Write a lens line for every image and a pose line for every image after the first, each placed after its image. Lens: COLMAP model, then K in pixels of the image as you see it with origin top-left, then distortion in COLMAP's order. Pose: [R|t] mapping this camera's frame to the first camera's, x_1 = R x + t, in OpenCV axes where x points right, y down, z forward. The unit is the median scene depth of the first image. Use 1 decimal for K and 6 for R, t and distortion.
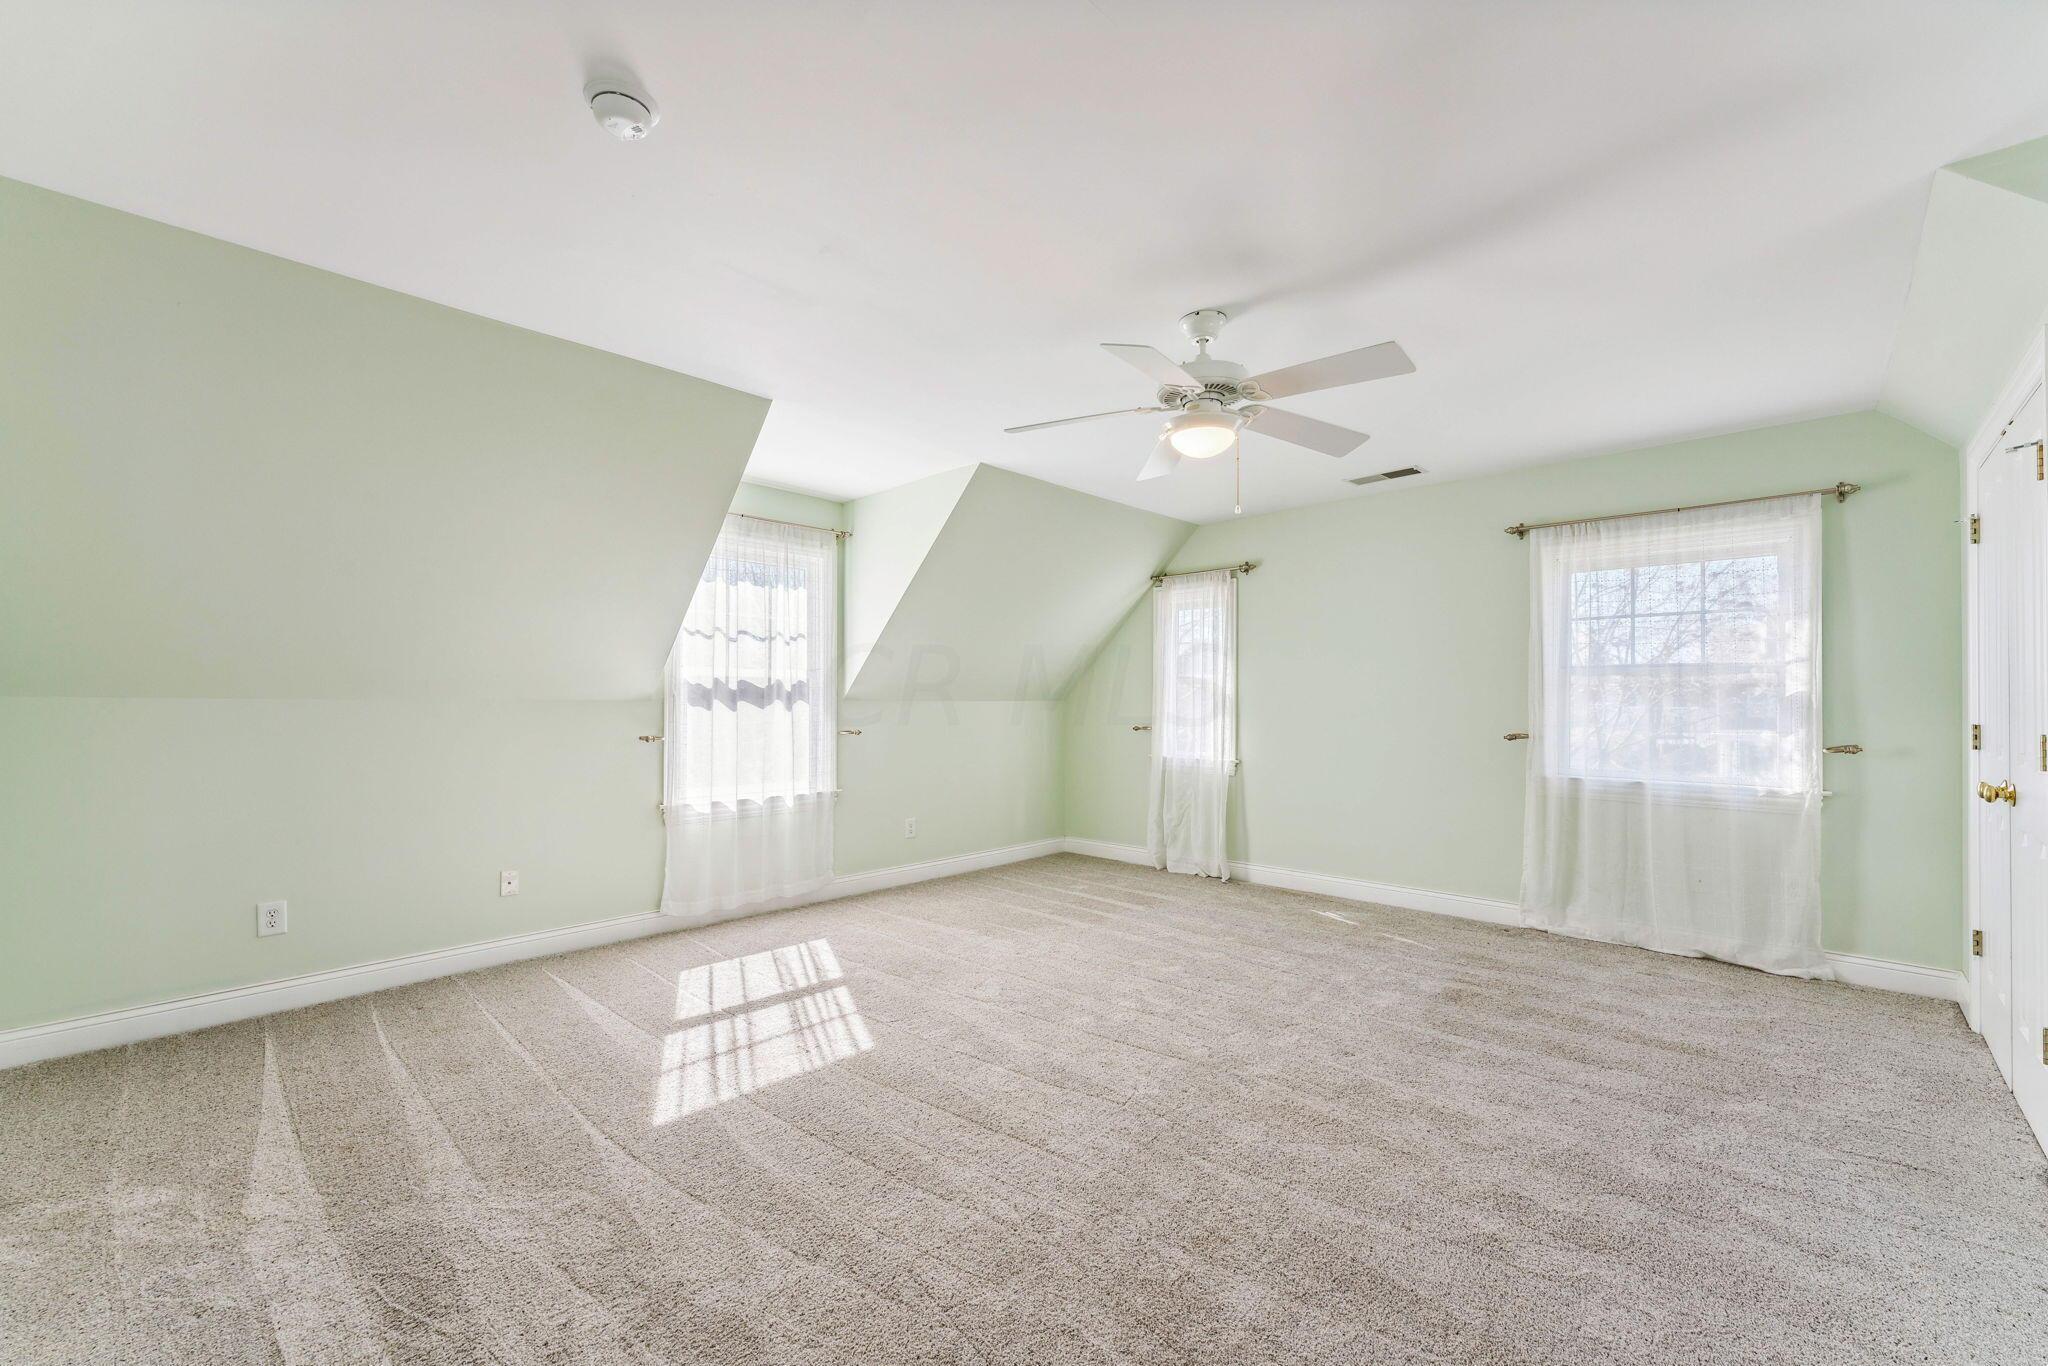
lens RADIAL K [[825.1, 0, 1023.7], [0, 825.1, 683.6], [0, 0, 1]] dist [0.001574, -0.000730]
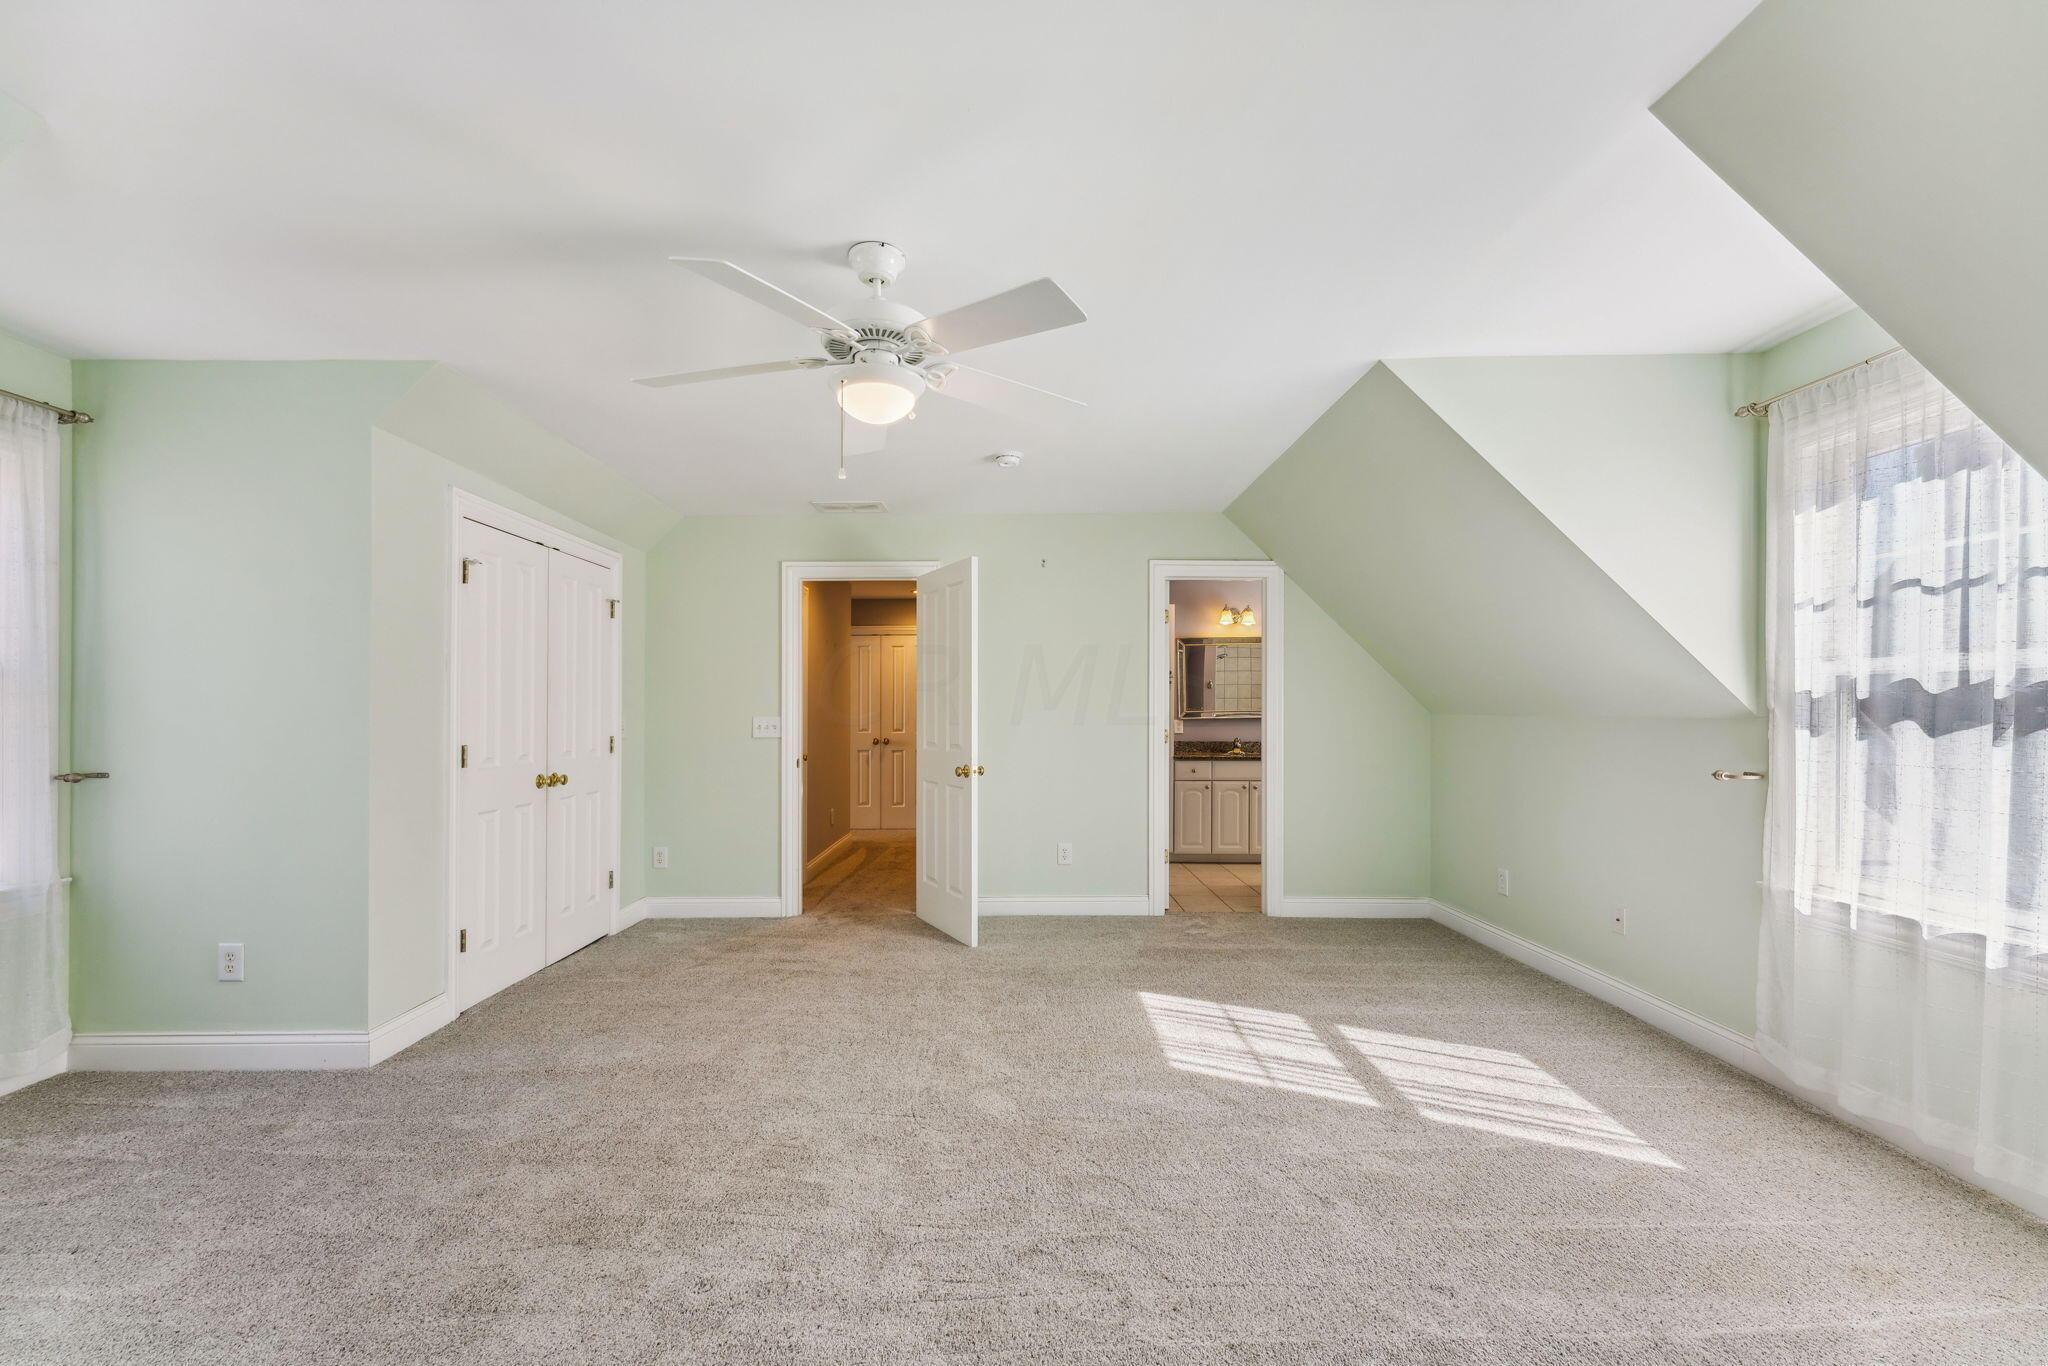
lens RADIAL K [[825.1, 0, 1015.5], [0, 825.1, 726.5], [0, 0, 1]] dist [0.001574, -0.000730]
pose [[-0.714344, -0.001660, -0.699793, 0.543338], [-0.000035, 0.999997, -0.002337, 0.034786], [0.699795, -0.001645, -0.714342, 1.346586]]
